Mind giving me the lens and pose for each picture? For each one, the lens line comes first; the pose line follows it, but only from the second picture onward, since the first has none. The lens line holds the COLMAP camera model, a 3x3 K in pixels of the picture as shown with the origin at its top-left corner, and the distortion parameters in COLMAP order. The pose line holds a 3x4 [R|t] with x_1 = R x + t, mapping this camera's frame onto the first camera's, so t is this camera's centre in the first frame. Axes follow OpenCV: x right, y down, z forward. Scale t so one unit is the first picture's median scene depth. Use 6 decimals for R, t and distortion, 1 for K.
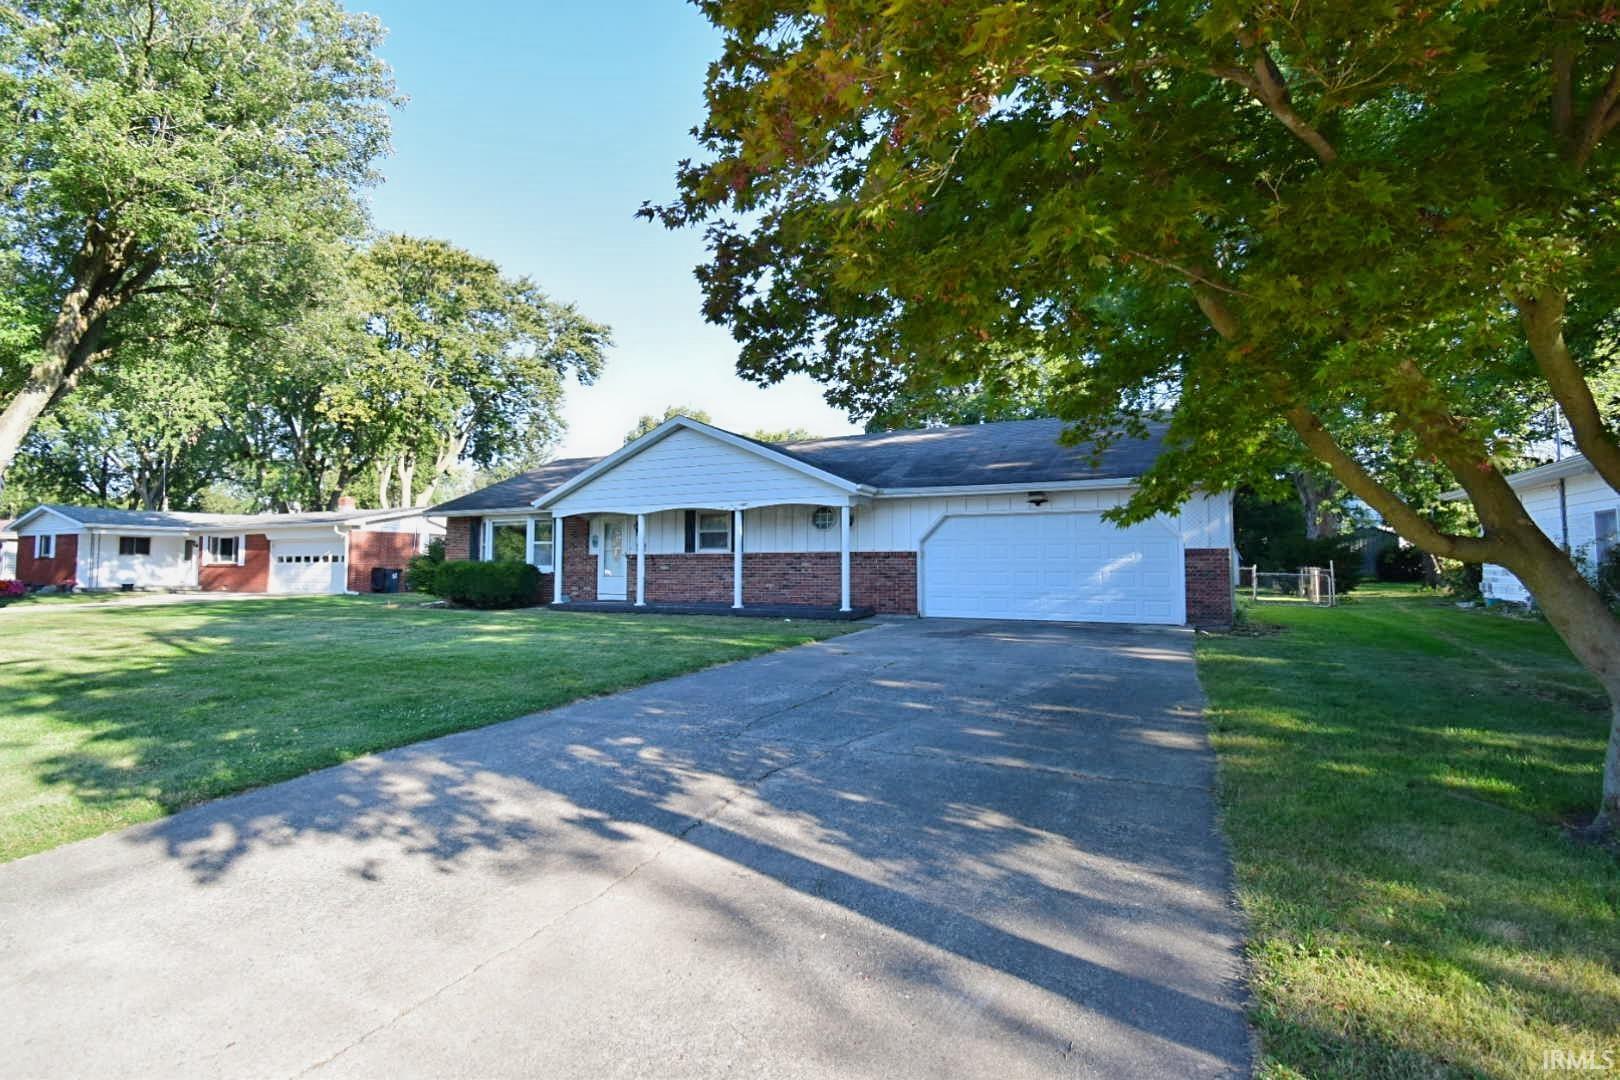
lens RADIAL K [[720.9, 0, 820.8], [0, 720.9, 527.3], [0, 0, 1]] dist [-0.020831, -0.002952]
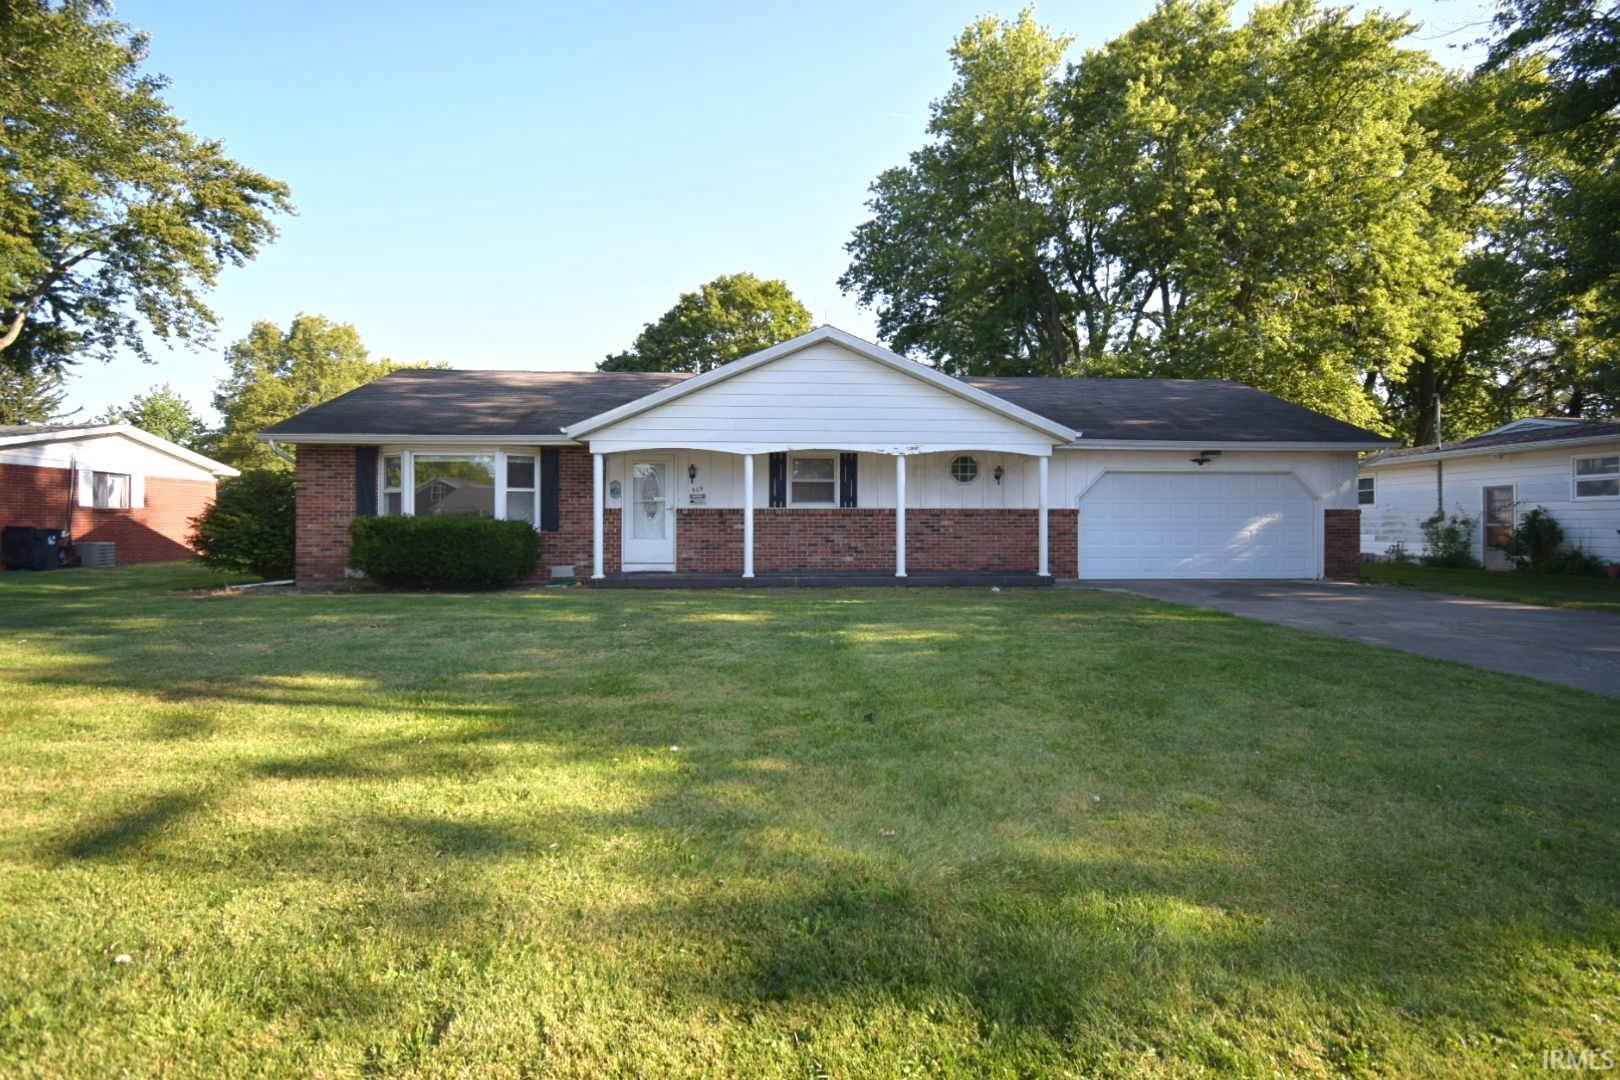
lens RADIAL K [[728.7, 0, 809.6], [0, 728.7, 538.6], [0, 0, 1]] dist [-0.022063, -0.002199]
pose [[0.872085, -0.009983, 0.489253, -0.575211], [-0.027337, 0.997237, 0.069076, 0.014959], [-0.488591, -0.073615, 0.869402, 0.322805]]
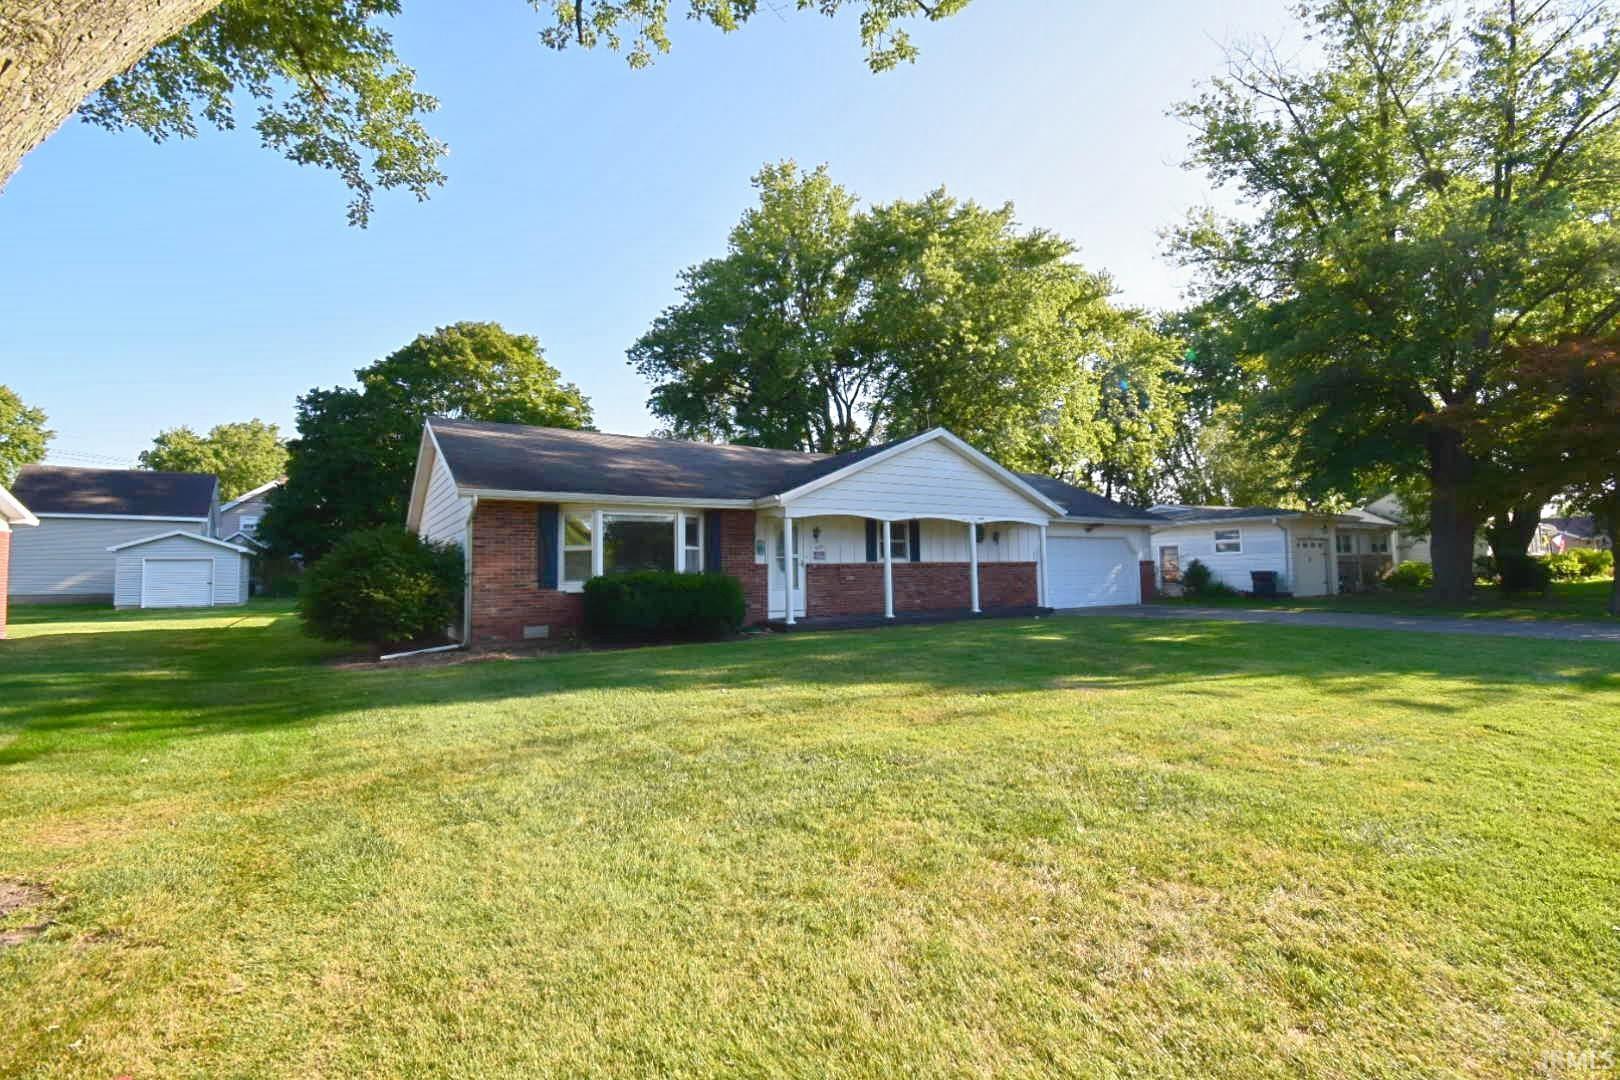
lens RADIAL K [[720.9, 0, 807.1], [0, 720.9, 533.4], [0, 0, 1]] dist [-0.020831, -0.002952]
pose [[0.513297, 0.041924, 0.857186, -1.144303], [-0.026804, 0.999102, -0.032814, 0.032881], [-0.857792, -0.006133, 0.513960, 0.616529]]
